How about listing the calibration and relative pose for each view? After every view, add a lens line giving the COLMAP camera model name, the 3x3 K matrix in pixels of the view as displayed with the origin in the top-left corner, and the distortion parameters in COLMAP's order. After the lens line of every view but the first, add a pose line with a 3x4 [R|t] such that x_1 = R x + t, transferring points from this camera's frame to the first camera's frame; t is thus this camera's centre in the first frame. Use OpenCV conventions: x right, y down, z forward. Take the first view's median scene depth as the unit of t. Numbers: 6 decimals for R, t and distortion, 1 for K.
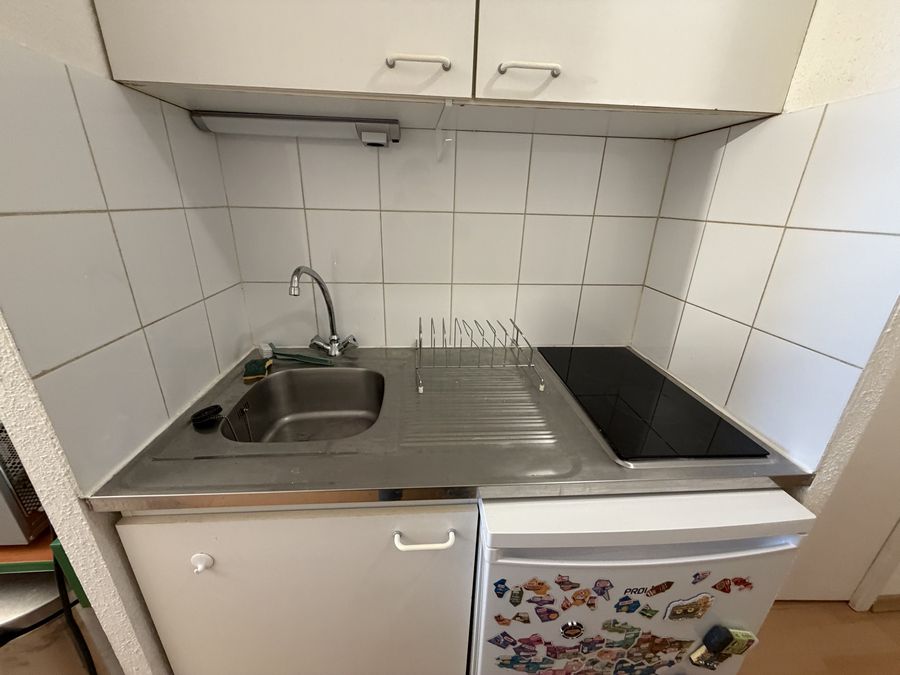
lens RADIAL K [[356.2, 0, 447.2], [0, 356.2, 336.2], [0, 0, 1]] dist [-0.000509, 0.000000]
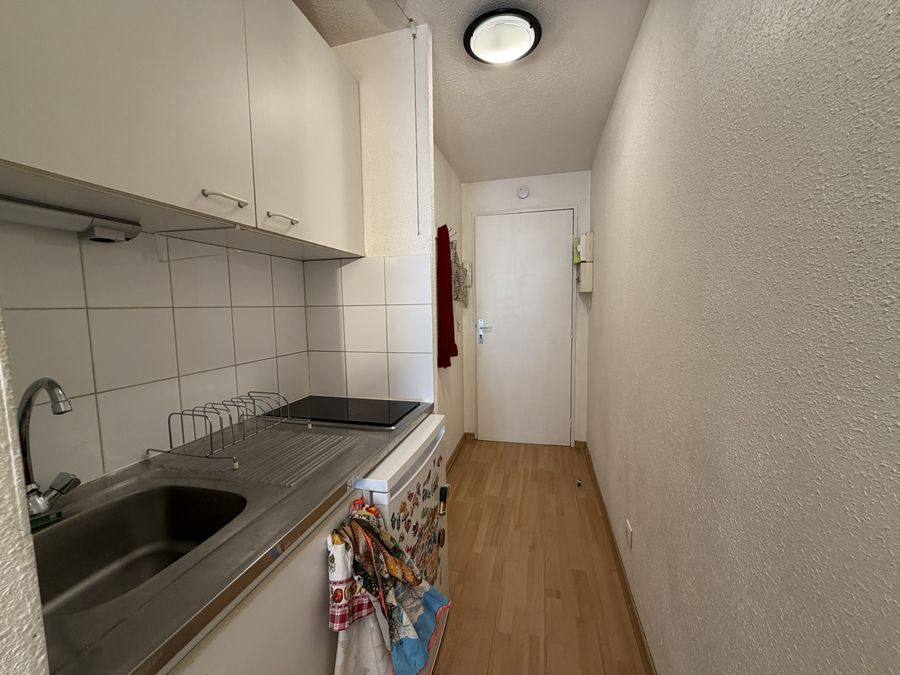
lens RADIAL K [[356.2, 0, 447.2], [0, 356.2, 336.2], [0, 0, 1]] dist [-0.000509, 0.000000]
pose [[0.324524, -0.109658, 0.939499, -1.048154], [0.359688, 0.932946, -0.015351, 0.046922], [-0.874819, 0.342909, 0.342206, -0.027712]]
